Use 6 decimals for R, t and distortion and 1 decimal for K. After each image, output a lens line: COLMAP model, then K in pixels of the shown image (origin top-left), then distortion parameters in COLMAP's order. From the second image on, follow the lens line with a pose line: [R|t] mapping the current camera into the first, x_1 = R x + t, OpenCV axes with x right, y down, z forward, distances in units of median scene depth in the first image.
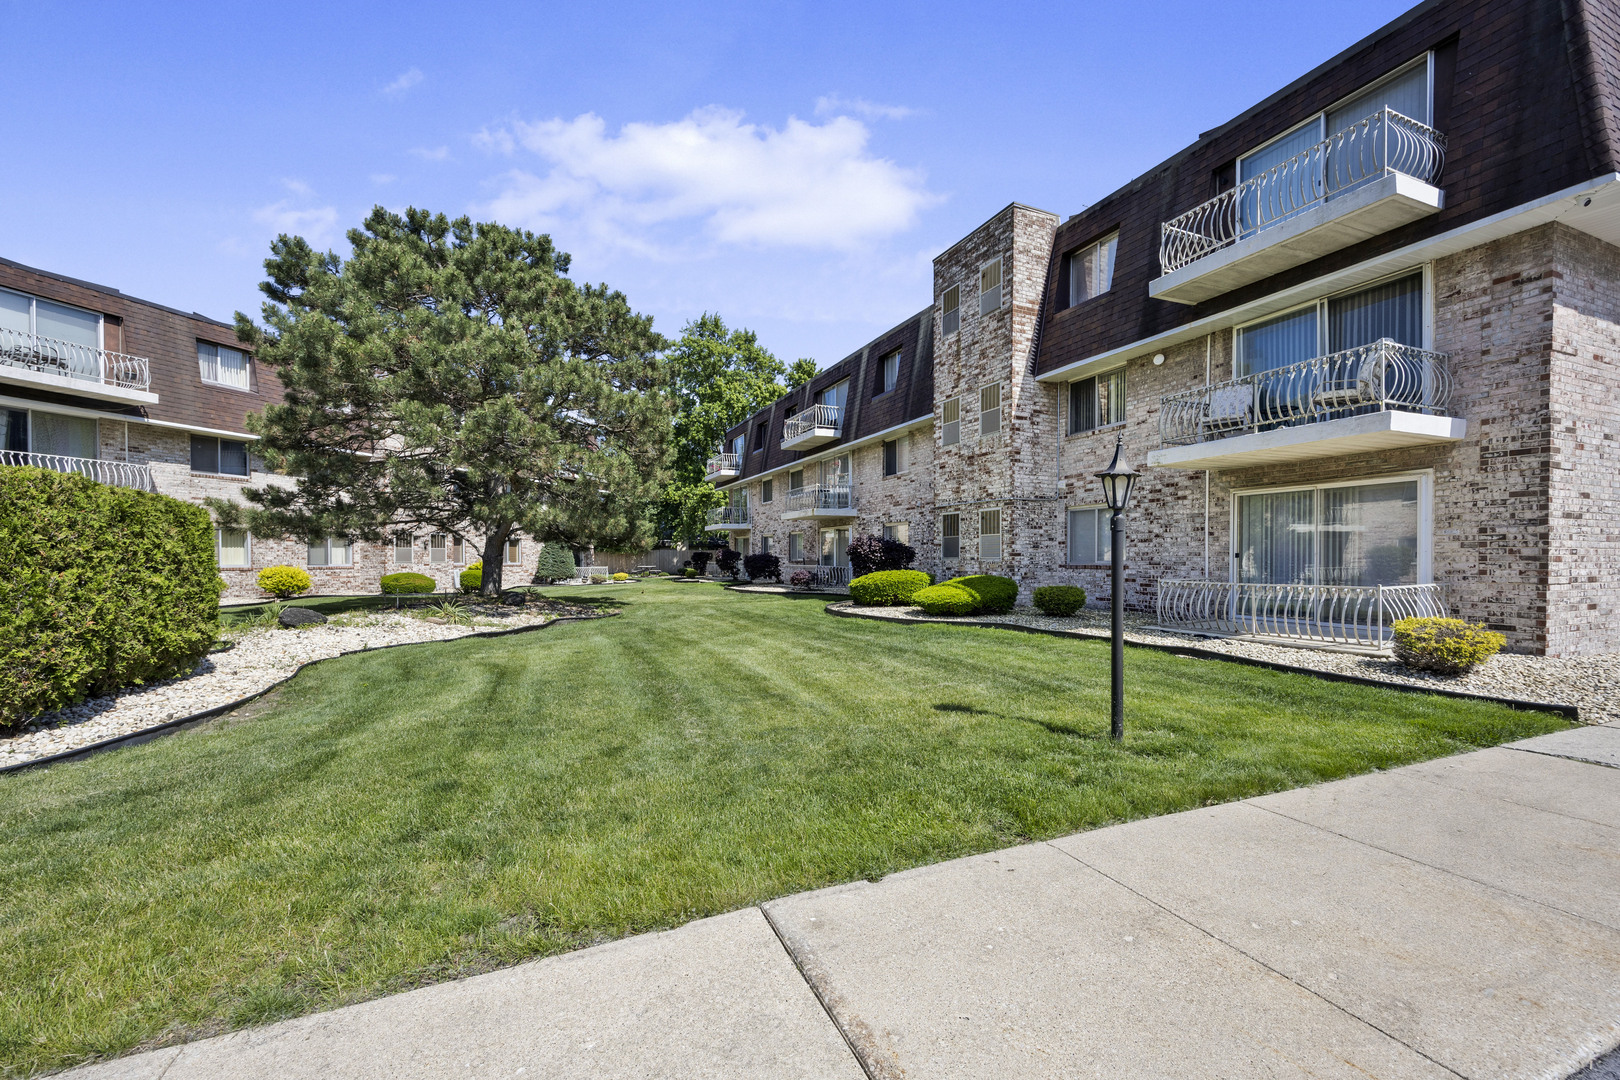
lens RADIAL K [[656.2, 0, 803.0], [0, 656.2, 562.3], [0, 0, 1]] dist [0.005580, -0.000634]
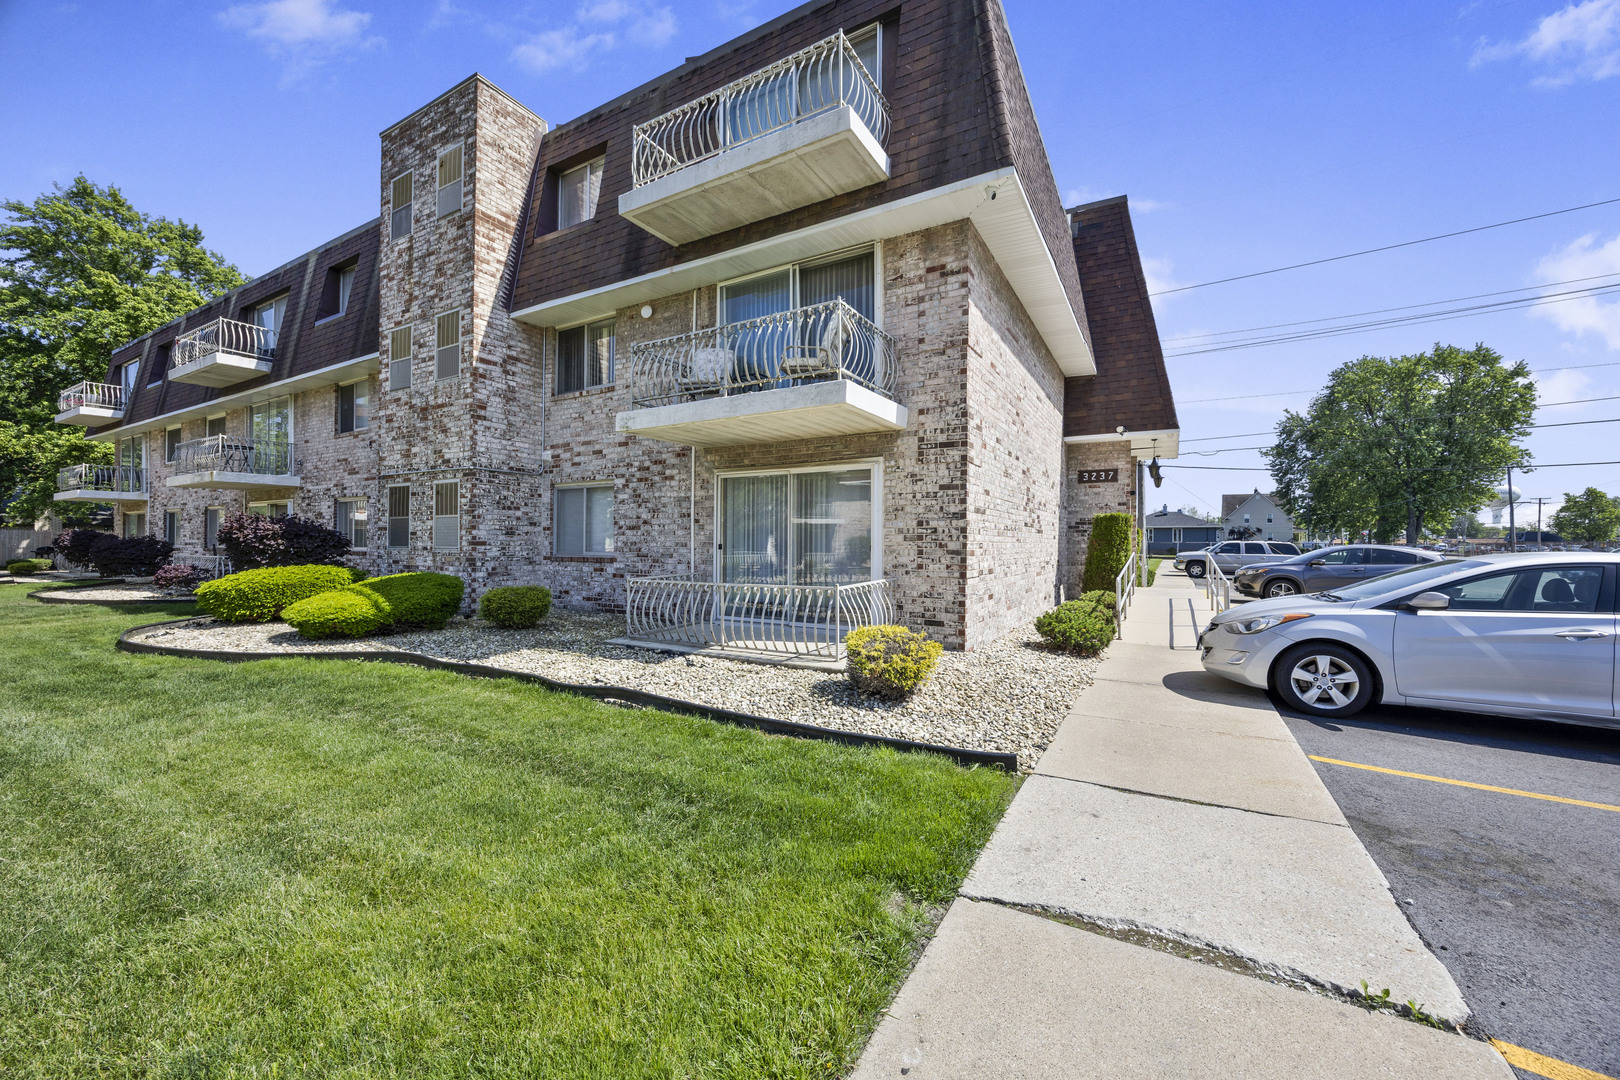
lens RADIAL K [[617.4, 0, 813.3], [0, 617.4, 538.5], [0, 0, 1]] dist [-0.001666, -0.000224]
pose [[0.799409, 0.008825, 0.600722, 0.236181], [-0.000297, 0.999898, -0.014294, -0.008476], [-0.600787, 0.011248, 0.799330, 0.242184]]
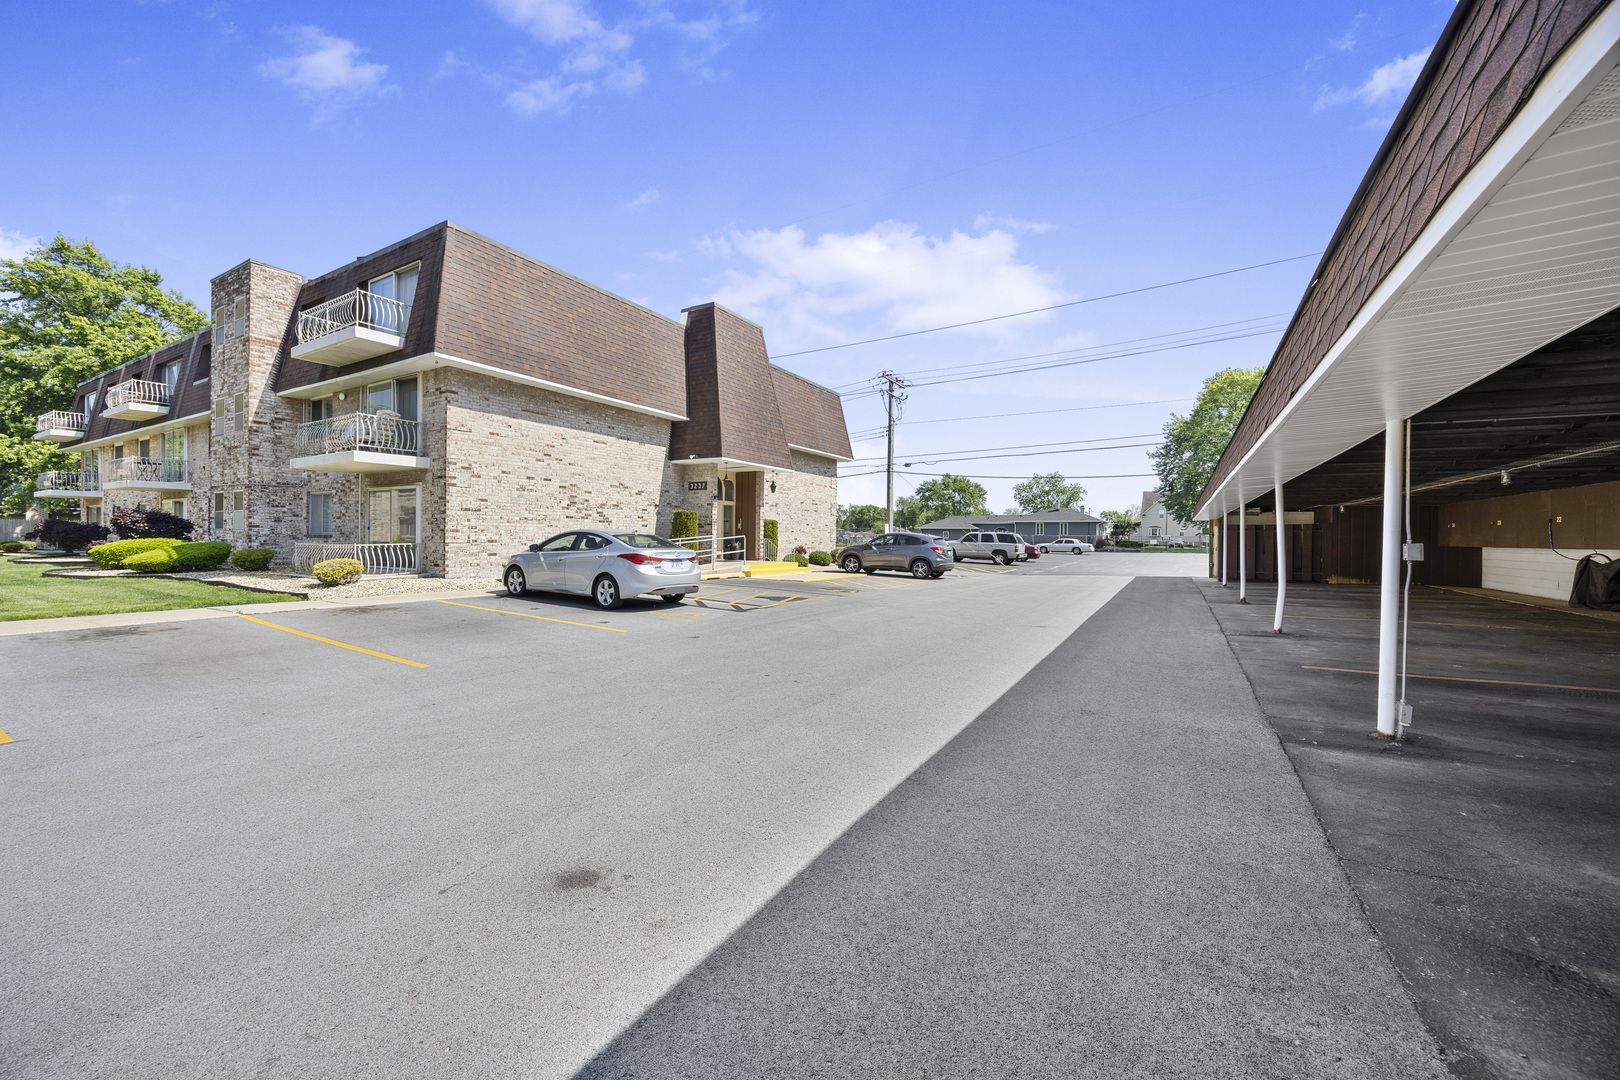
lens RADIAL K [[617.4, 0, 813.3], [0, 617.4, 538.5], [0, 0, 1]] dist [-0.001666, -0.000224]
pose [[0.803334, 0.005863, 0.595500, 0.557215], [-0.004669, 0.999983, -0.003546, 0.013136], [-0.595511, 0.000068, 0.803347, -0.745312]]
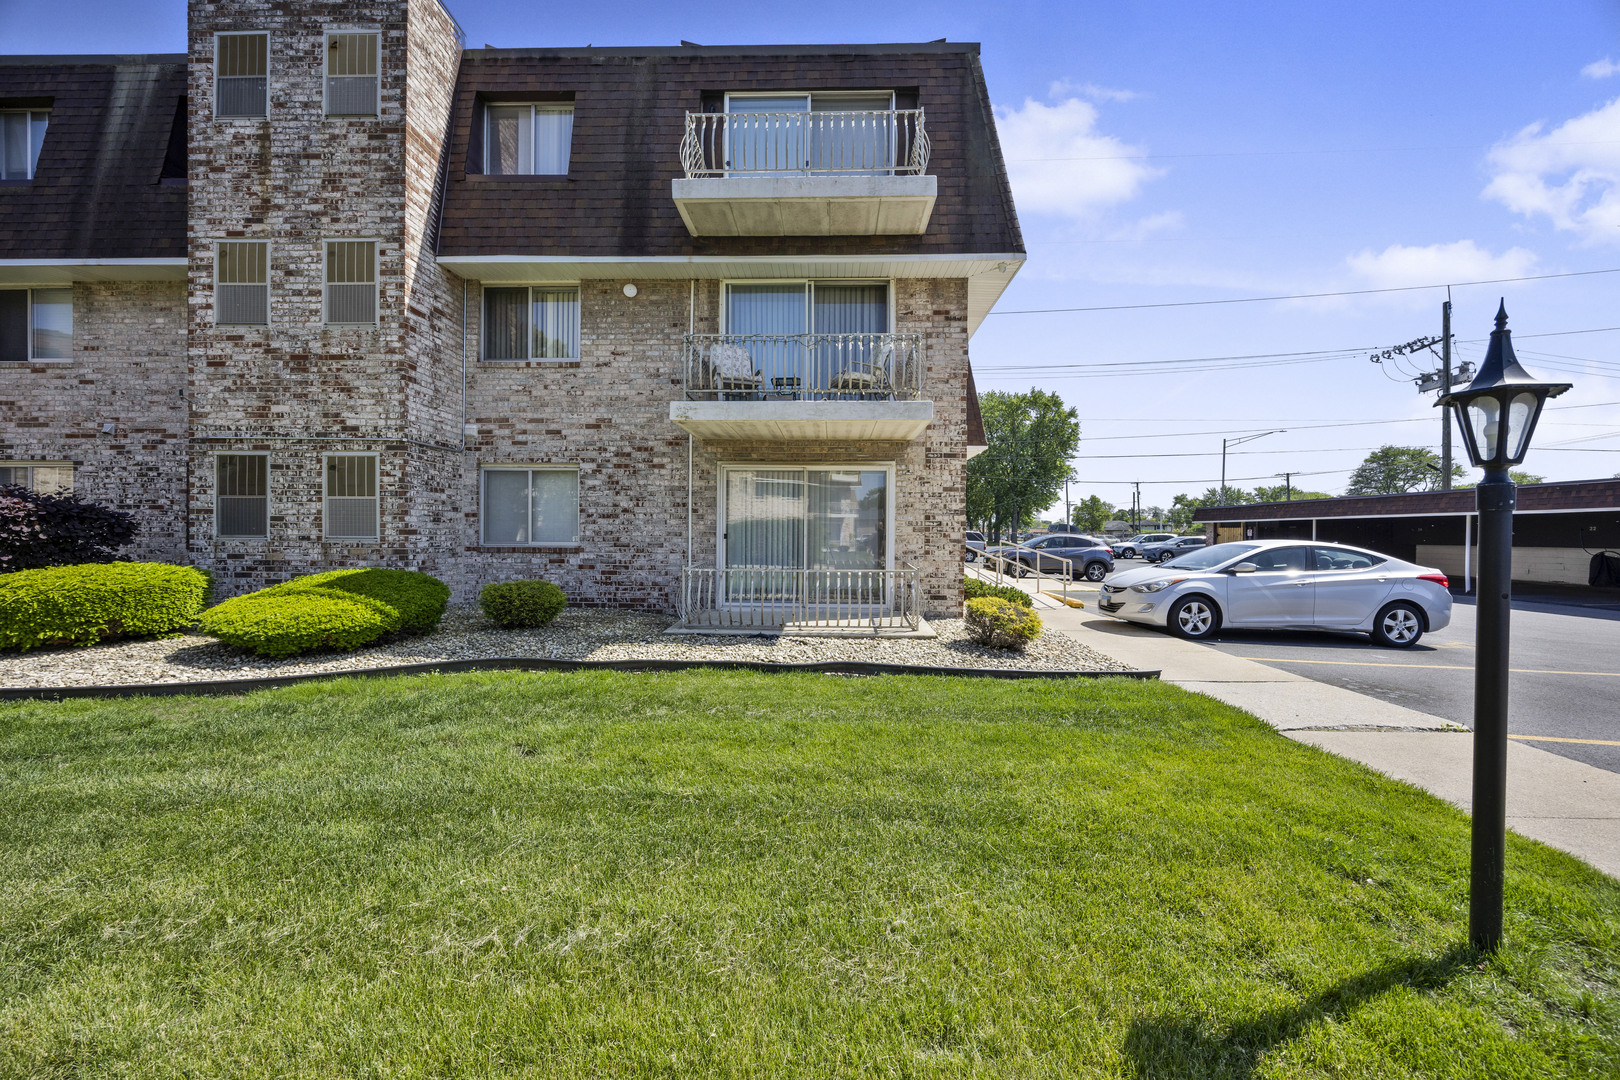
lens RADIAL K [[617.4, 0, 813.3], [0, 617.4, 538.5], [0, 0, 1]] dist [-0.001666, -0.000224]
pose [[0.418411, -0.005464, 0.908242, -0.048961], [-0.001230, 0.999978, 0.006583, -0.011427], [-0.908257, -0.003872, 0.418394, 0.471460]]
